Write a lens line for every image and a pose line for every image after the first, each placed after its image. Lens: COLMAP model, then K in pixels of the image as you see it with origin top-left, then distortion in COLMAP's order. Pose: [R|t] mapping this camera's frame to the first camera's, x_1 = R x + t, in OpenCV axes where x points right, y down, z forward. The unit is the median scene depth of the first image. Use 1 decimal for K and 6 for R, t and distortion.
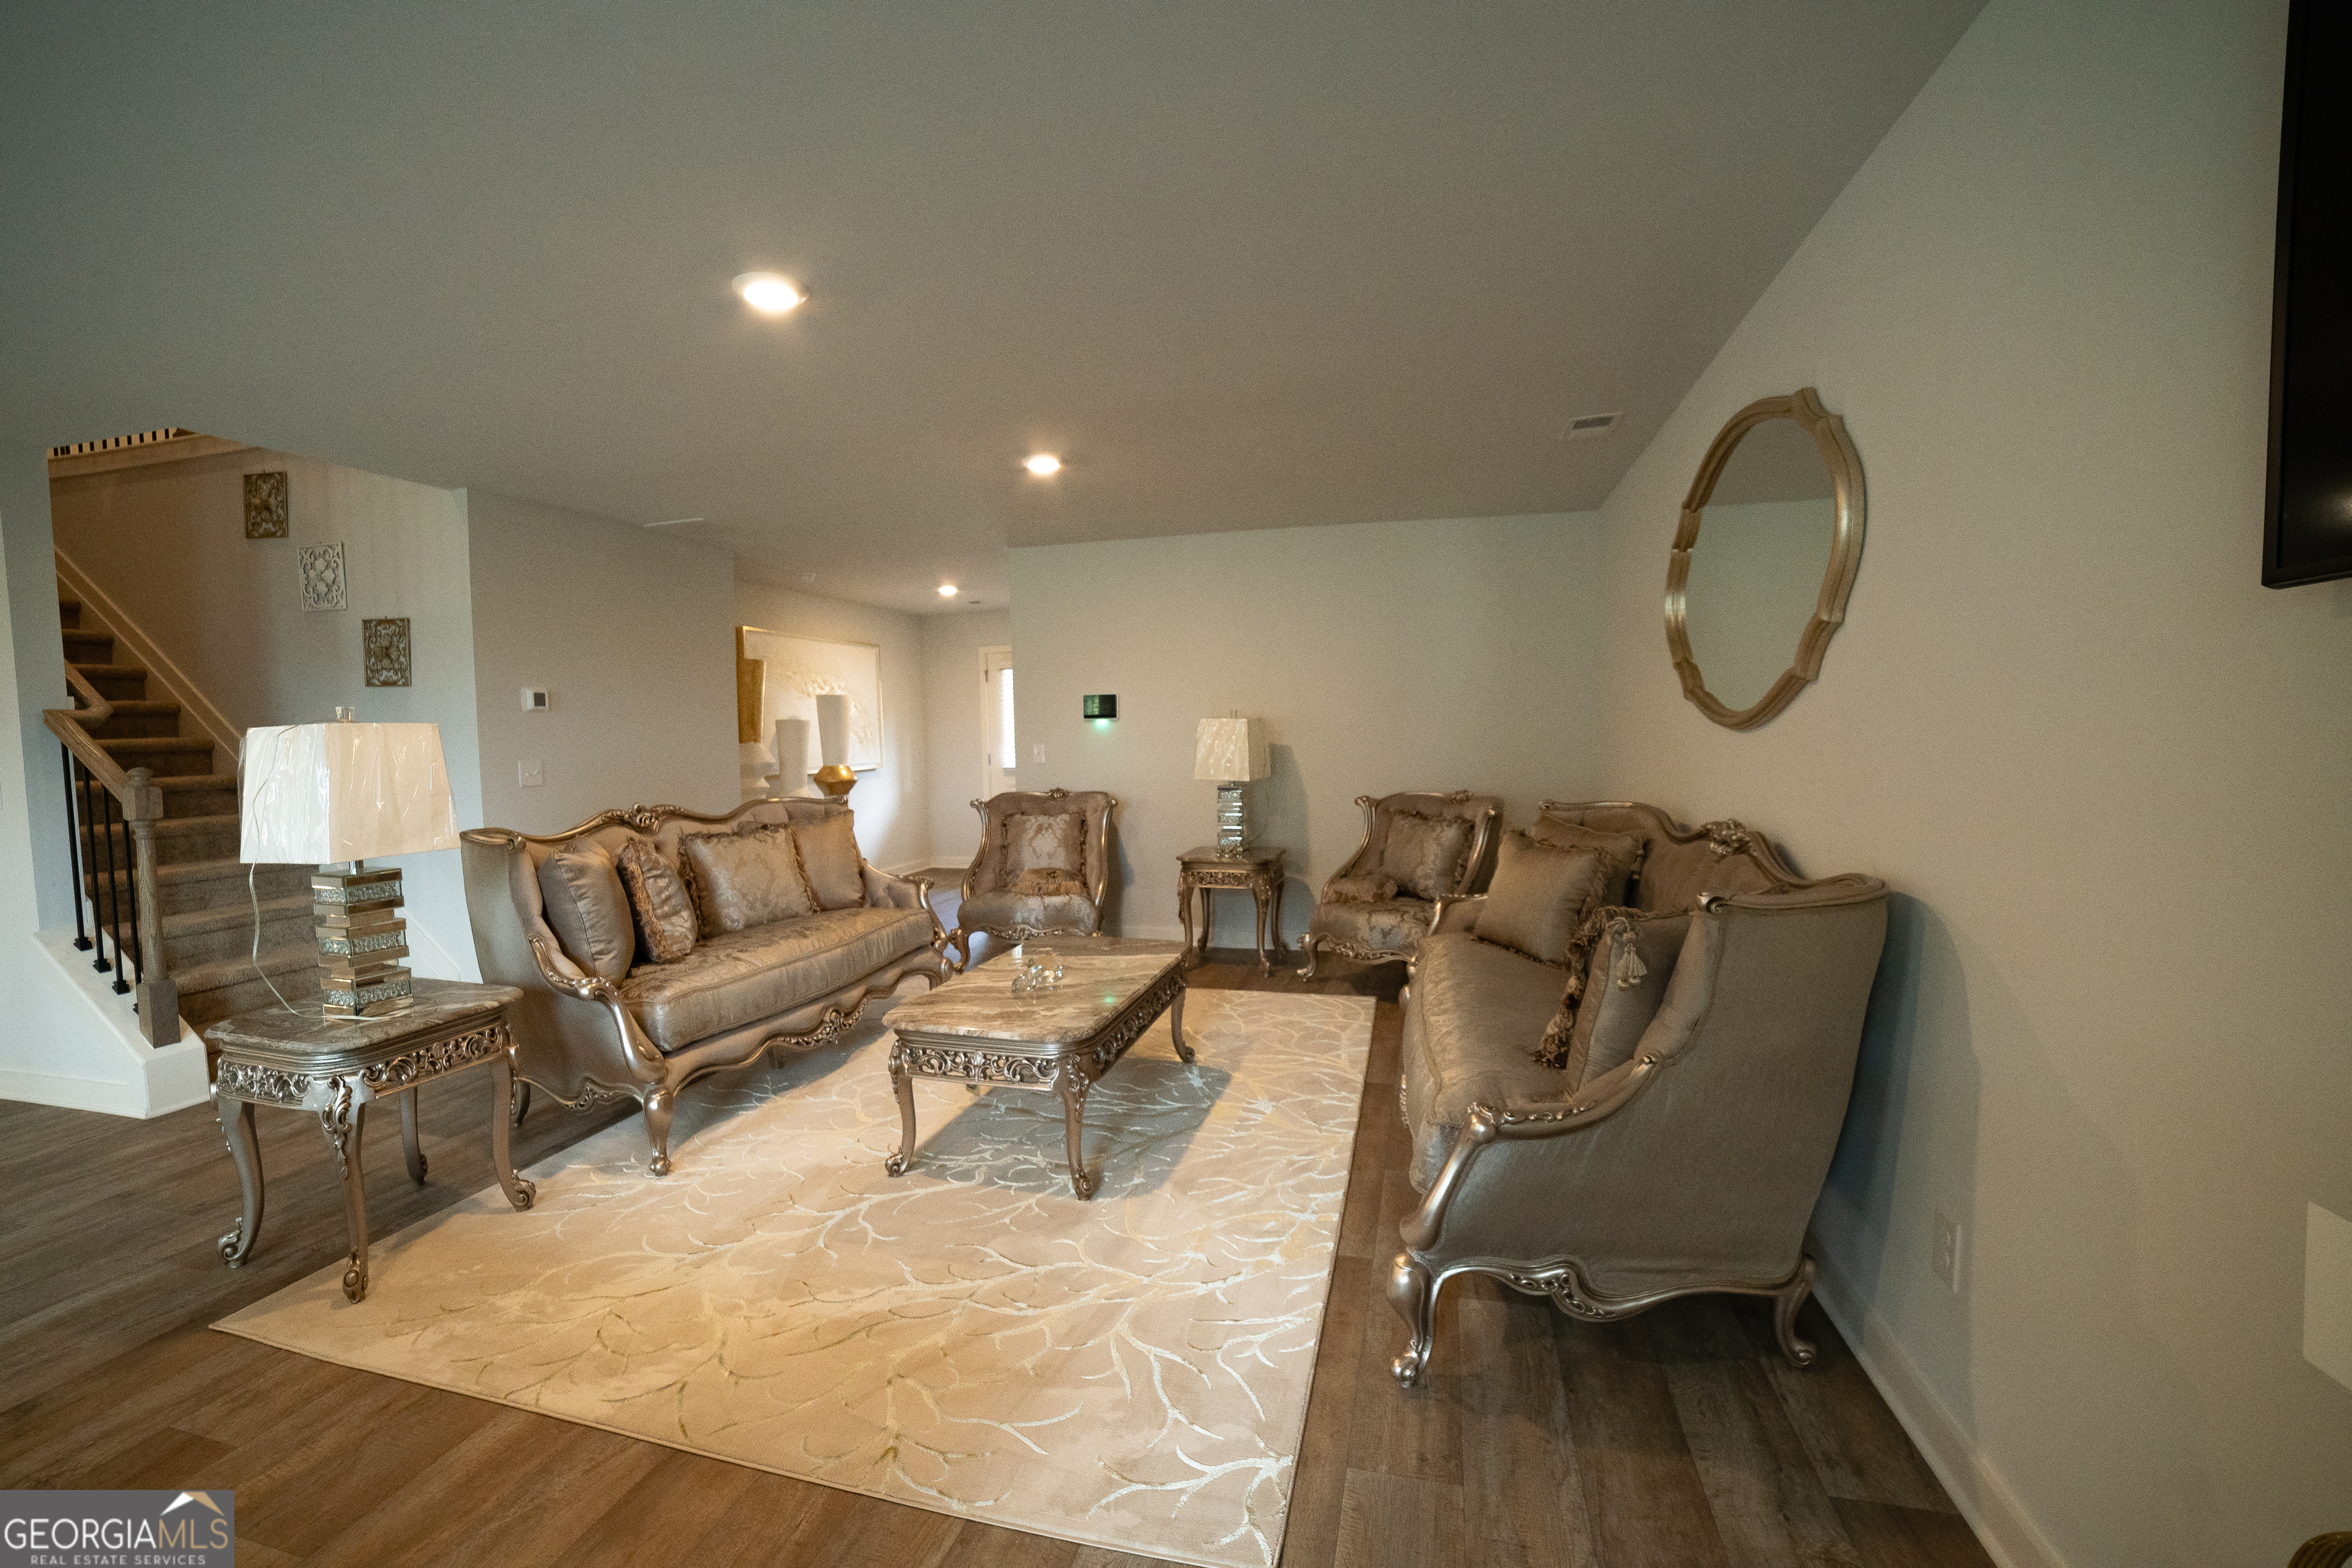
lens RADIAL K [[952.9, 0, 1173.3], [0, 952.9, 785.4], [0, 0, 1]] dist [-0.100670, 0.032003]
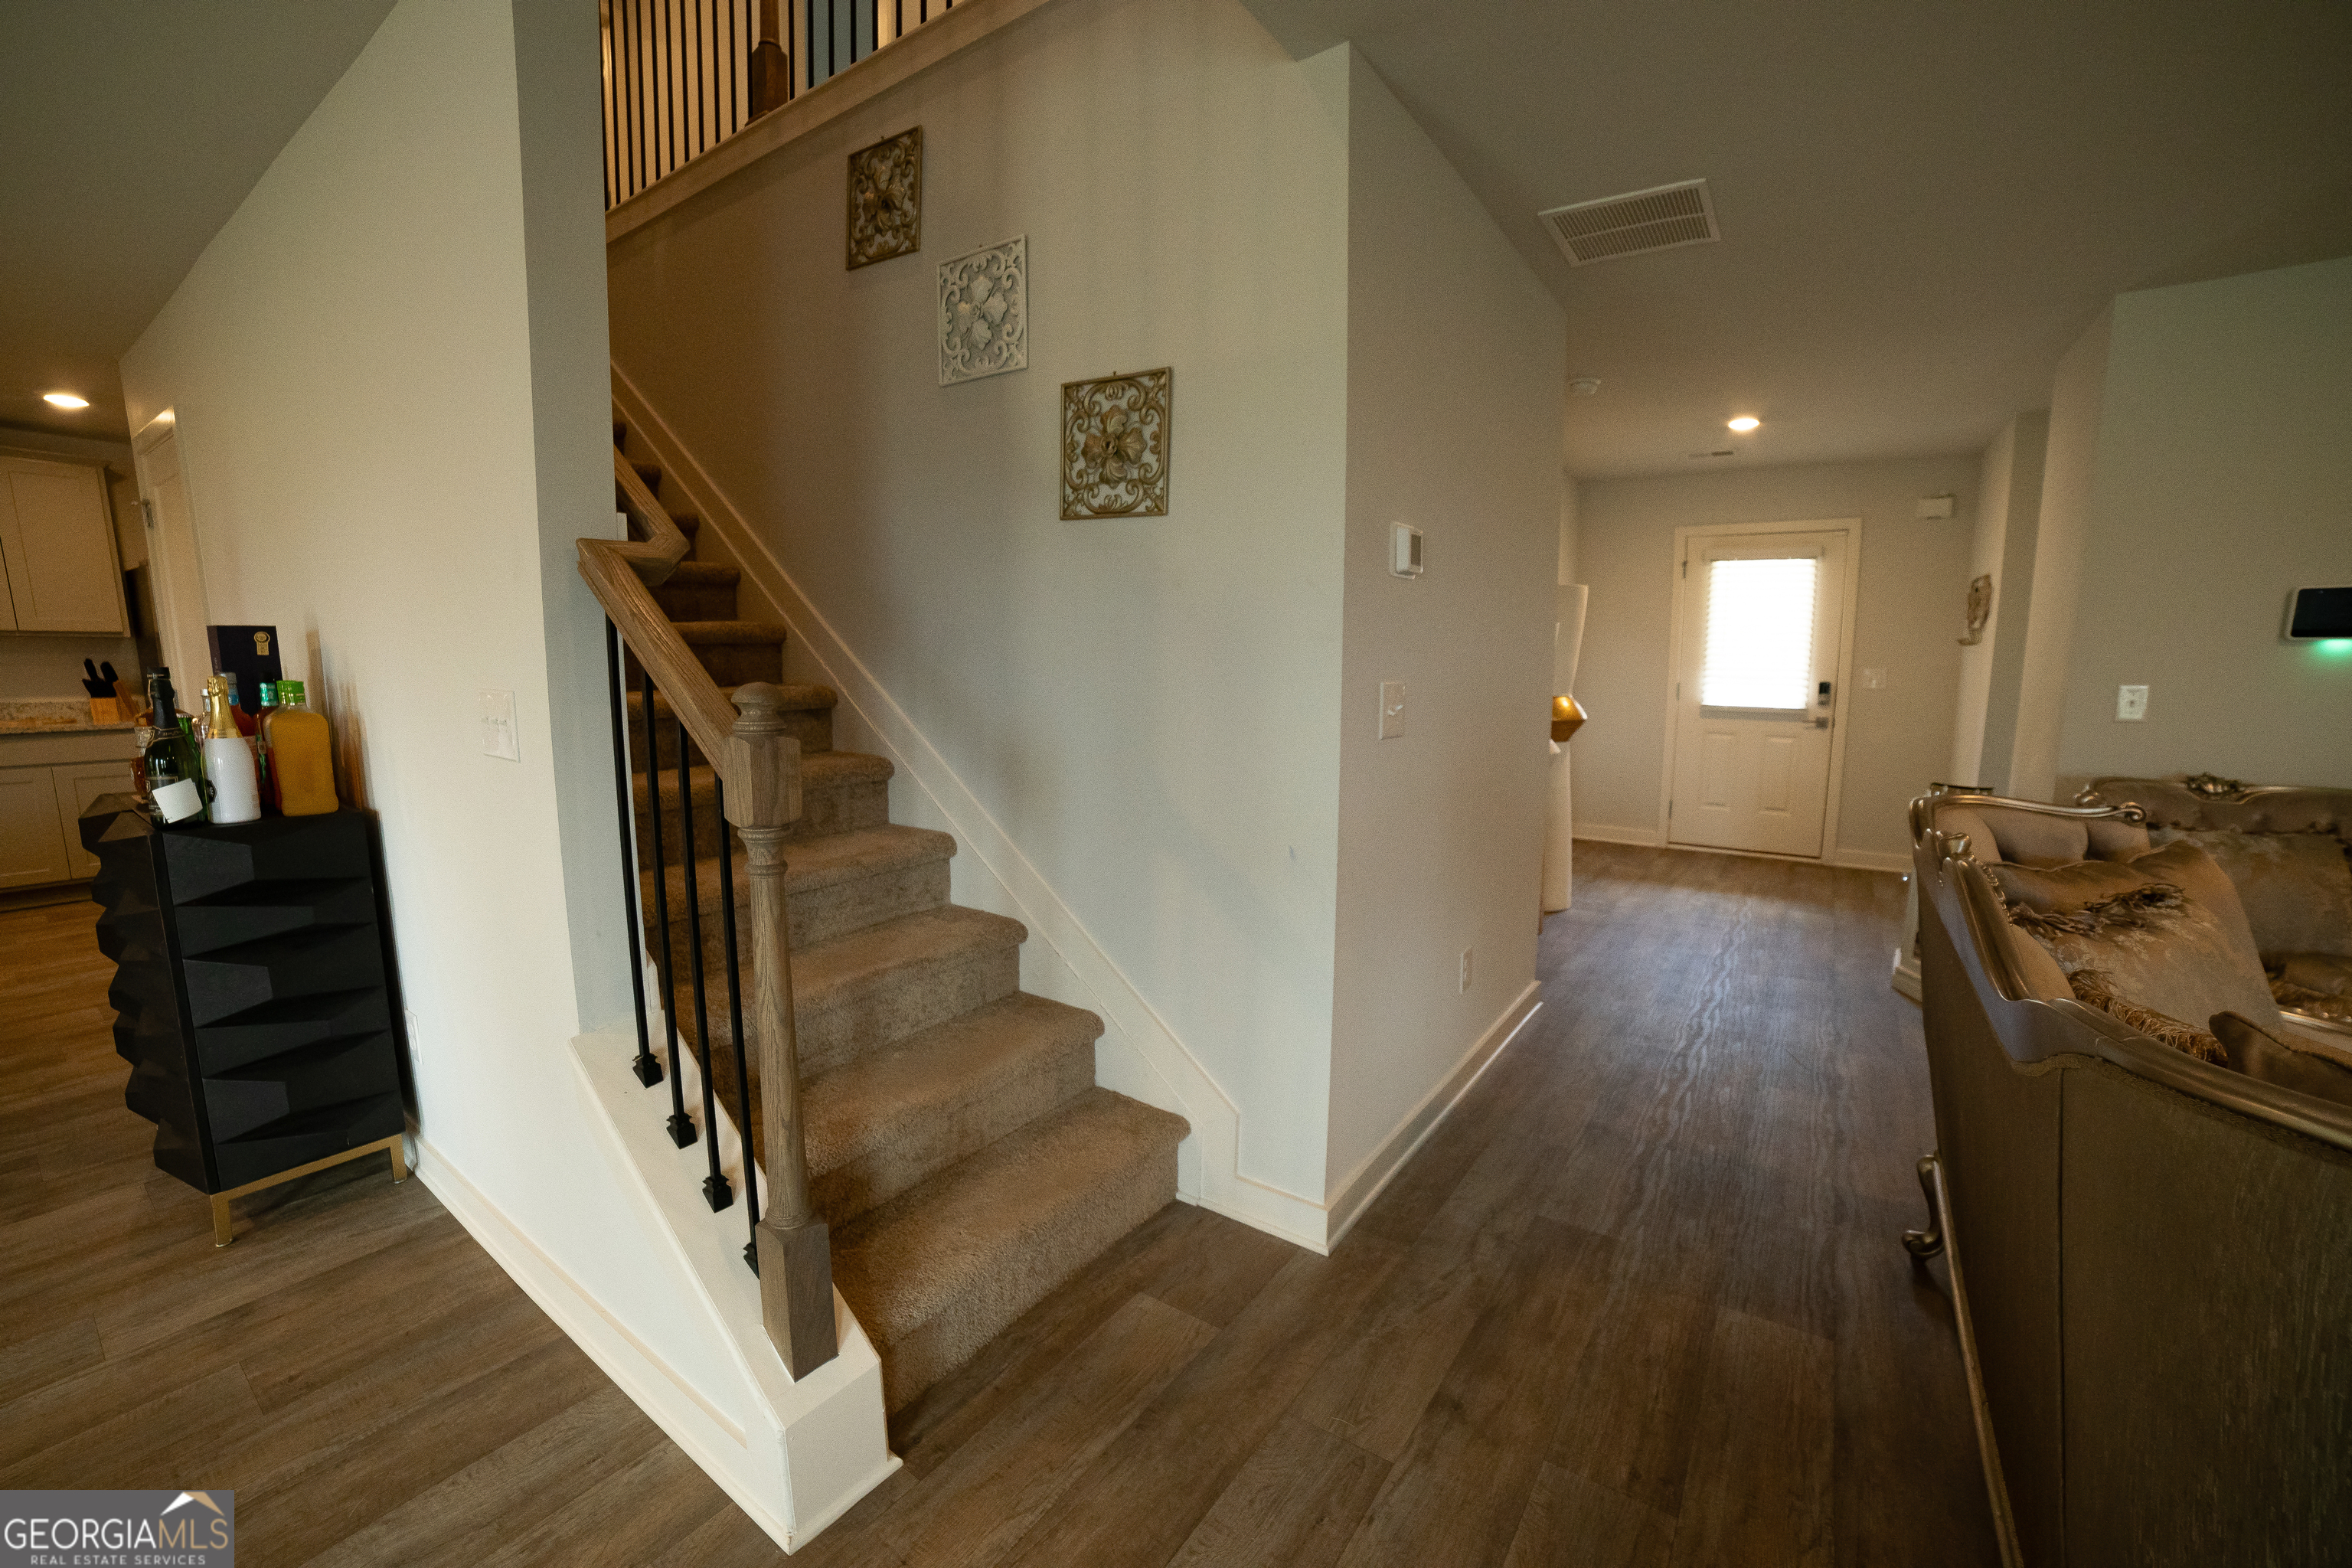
lens RADIAL K [[952.9, 0, 1173.3], [0, 952.9, 785.4], [0, 0, 1]] dist [-0.100670, 0.032003]
pose [[0.934818, 0.076703, -0.346745, -0.659599], [-0.044276, 0.993951, 0.100504, -0.018840], [0.352356, -0.078601, 0.932559, 0.524168]]
